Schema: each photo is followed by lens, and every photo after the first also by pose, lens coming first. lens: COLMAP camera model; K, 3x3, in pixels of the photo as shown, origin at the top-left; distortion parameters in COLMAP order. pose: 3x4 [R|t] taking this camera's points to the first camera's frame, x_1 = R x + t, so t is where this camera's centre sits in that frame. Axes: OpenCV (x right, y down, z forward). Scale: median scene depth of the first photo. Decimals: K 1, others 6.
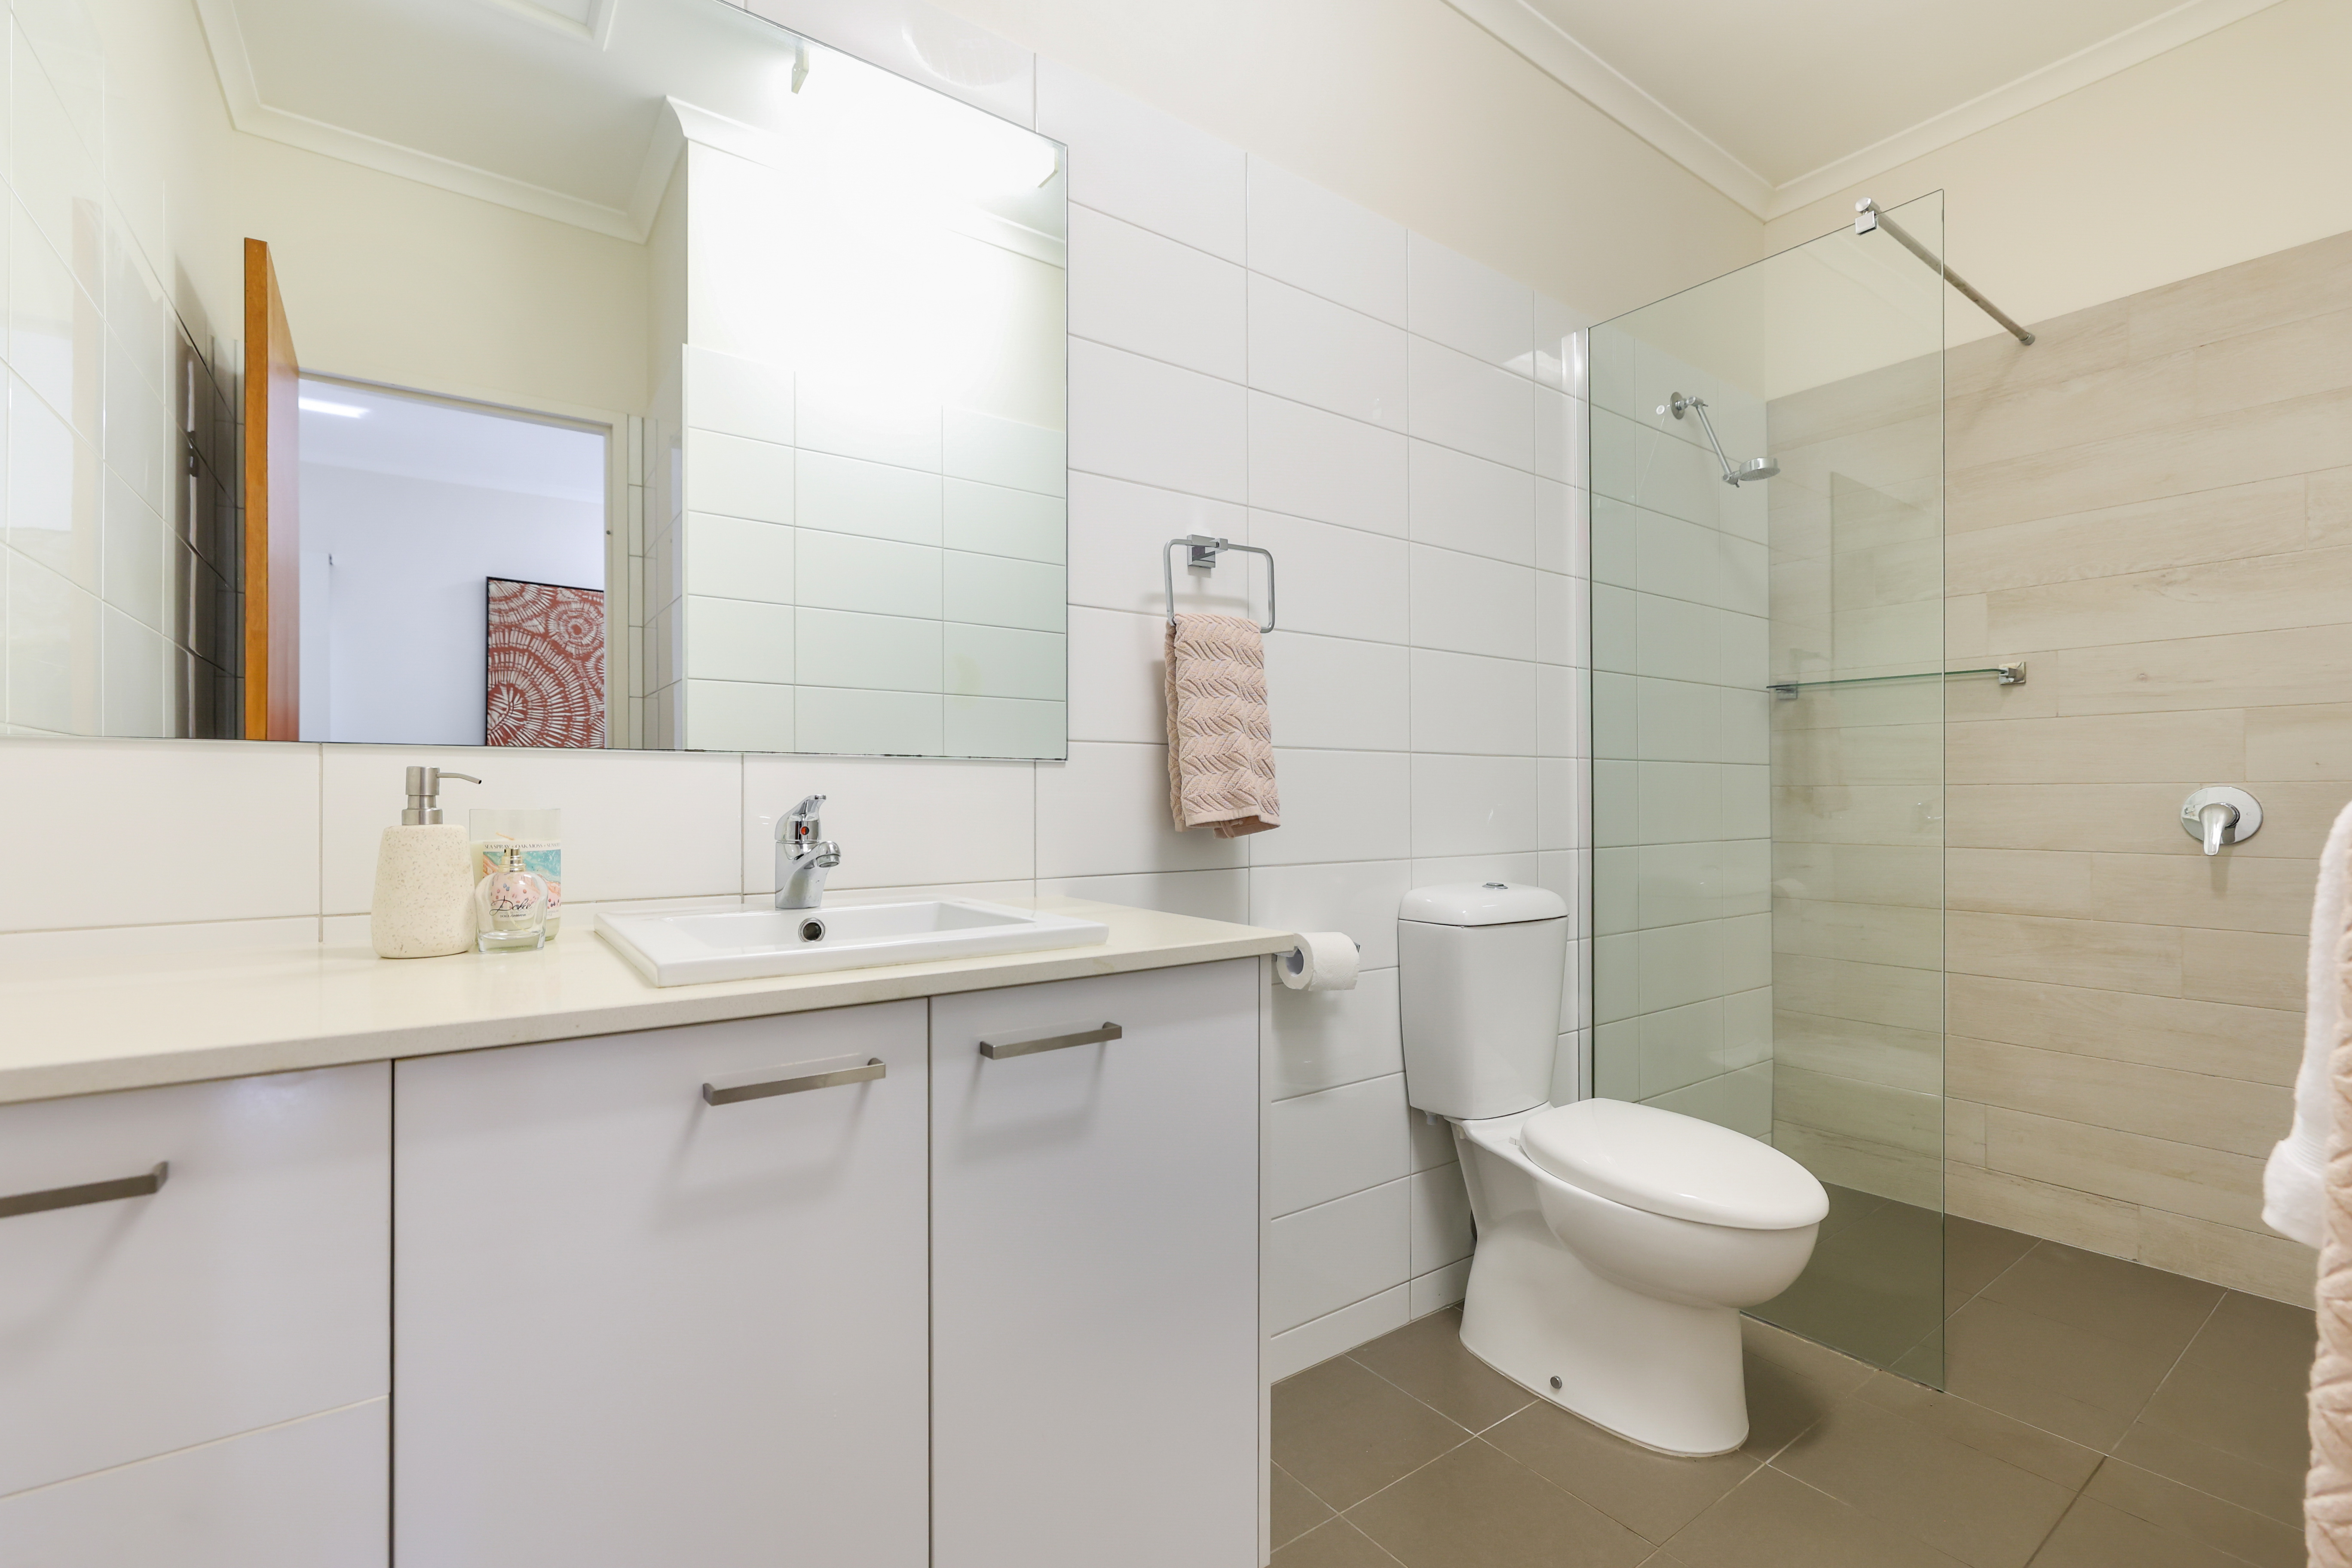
lens RADIAL K [[1015.4, 0, 1170.4], [0, 1015.4, 800.8], [0, 0, 1]] dist [0.002287, 0.000125]
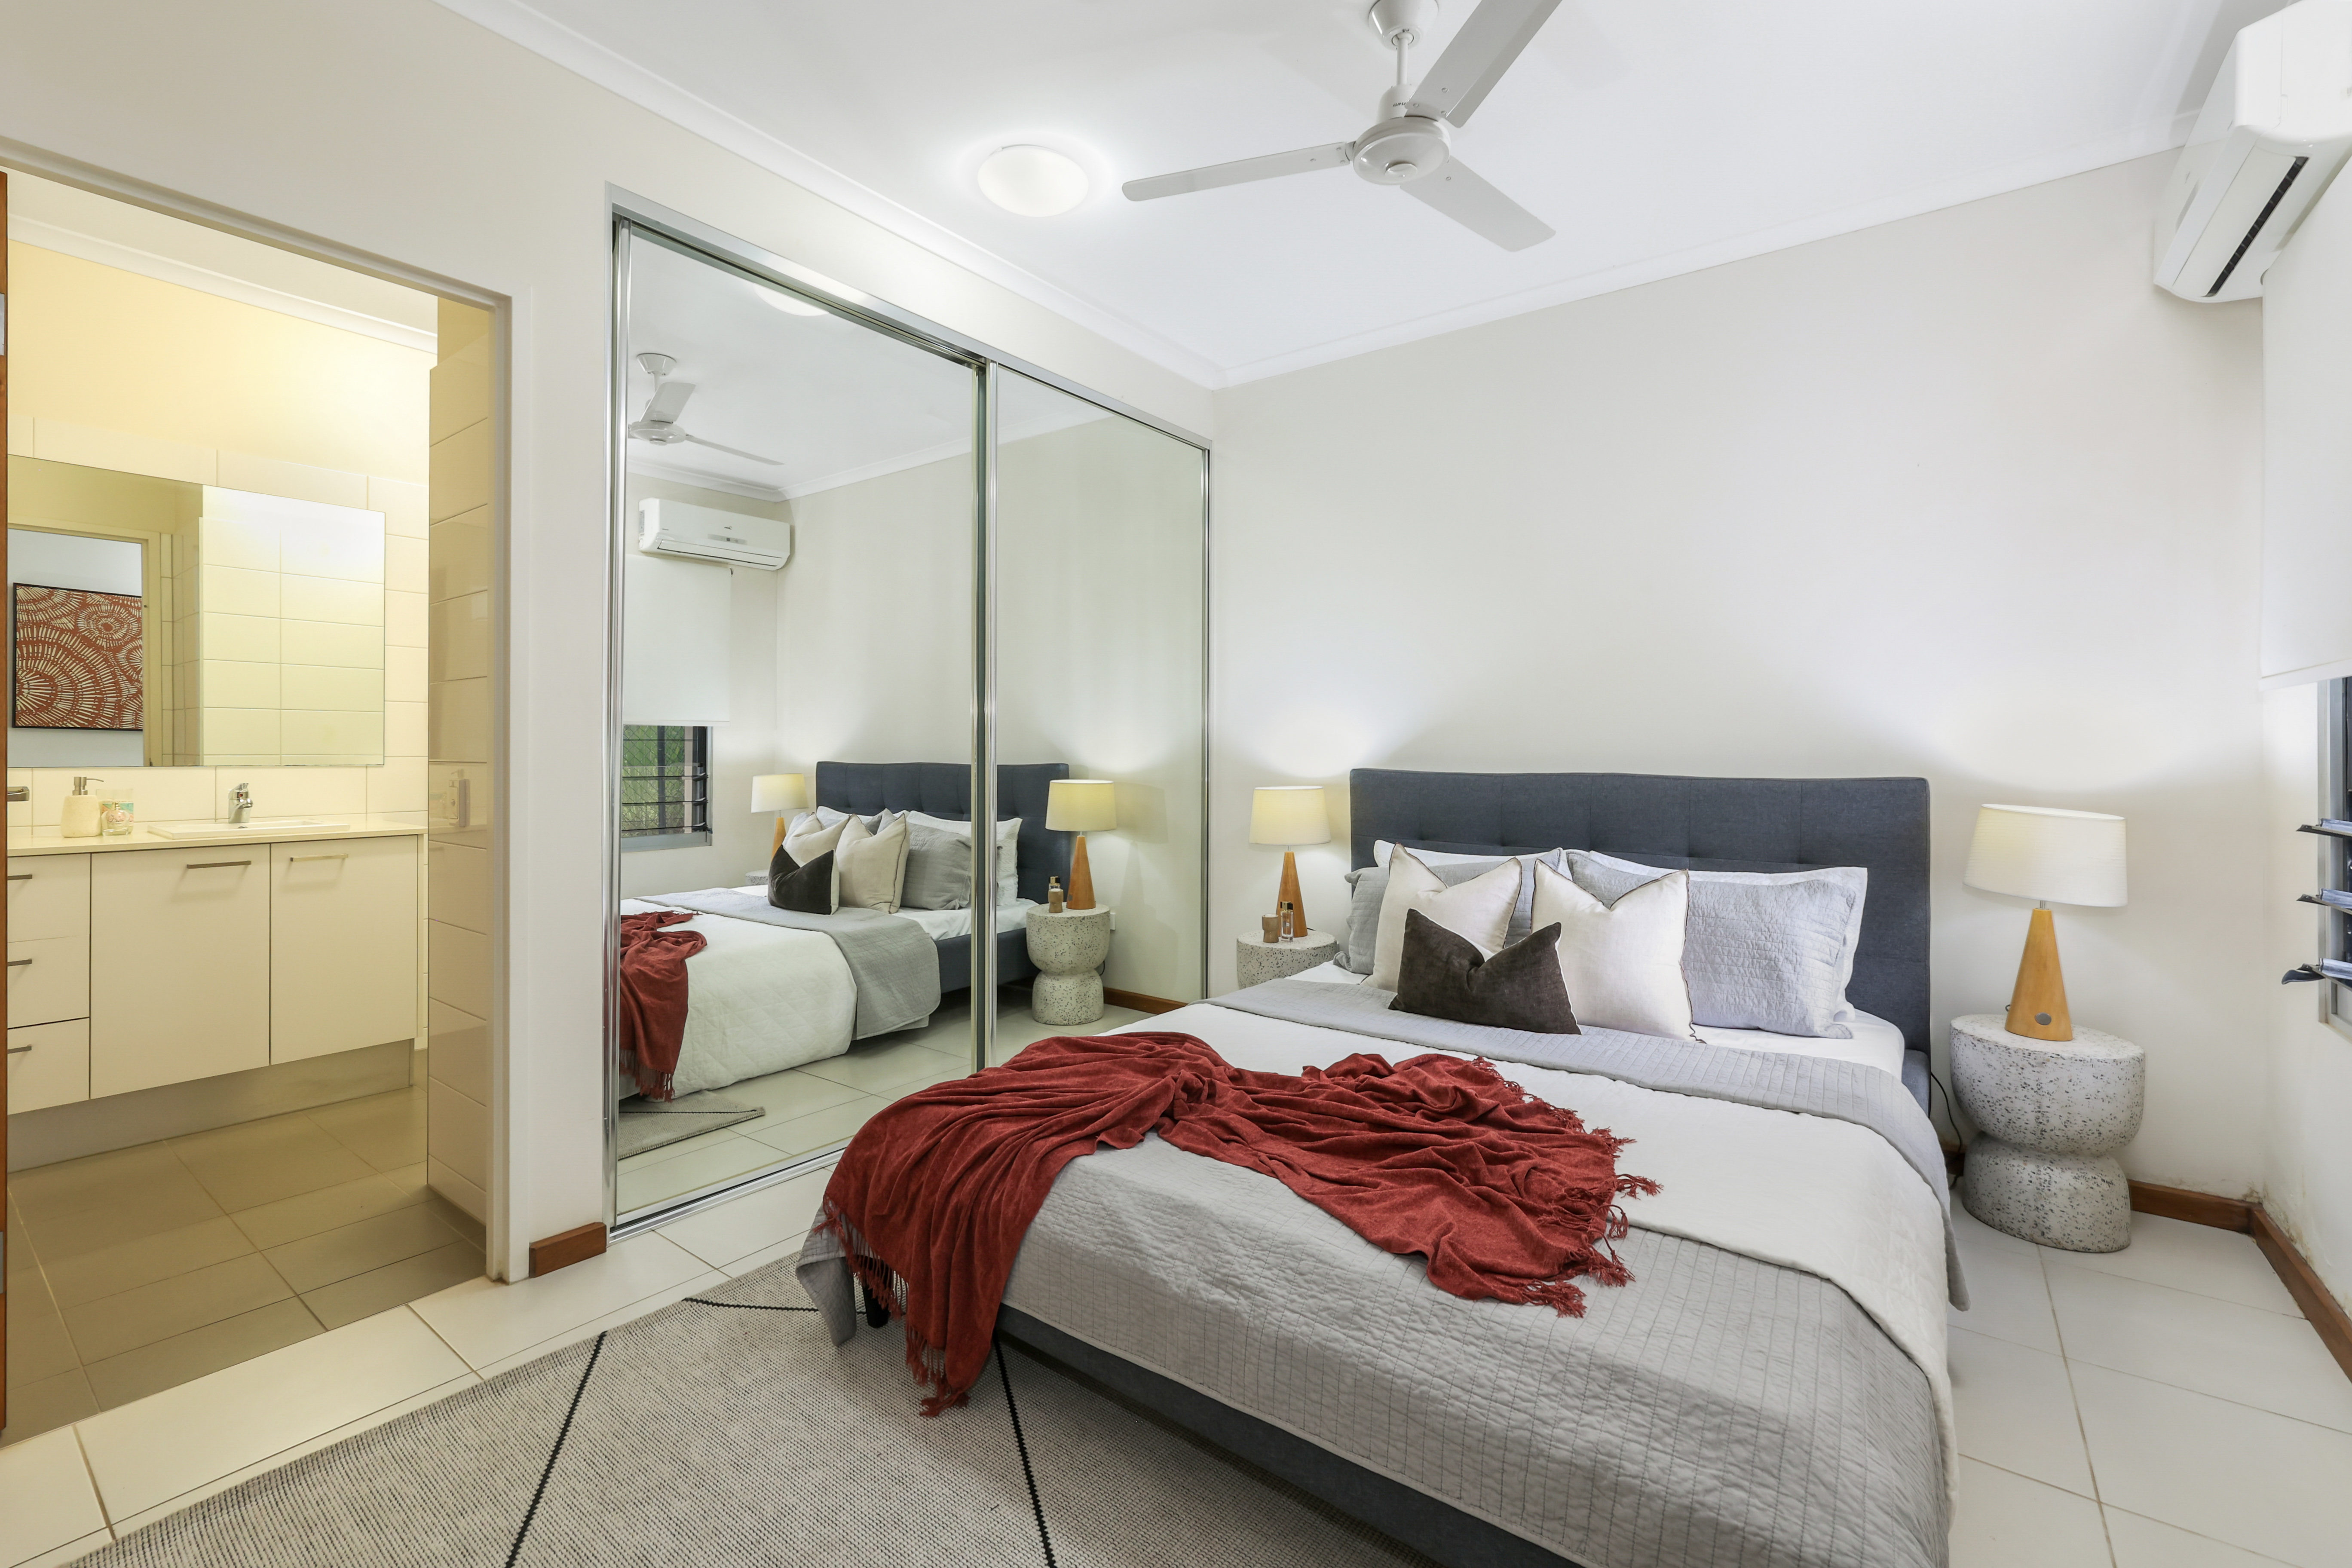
lens RADIAL K [[1007.1, 0, 1179.3], [0, 1007.1, 765.1], [0, 0, 1]] dist [-0.001877, 0.000629]
pose [[0.954876, 0.000345, 0.297004, 0.299626], [-0.004261, 0.999912, 0.012536, -0.023240], [-0.296974, -0.013236, 0.954794, -0.562244]]
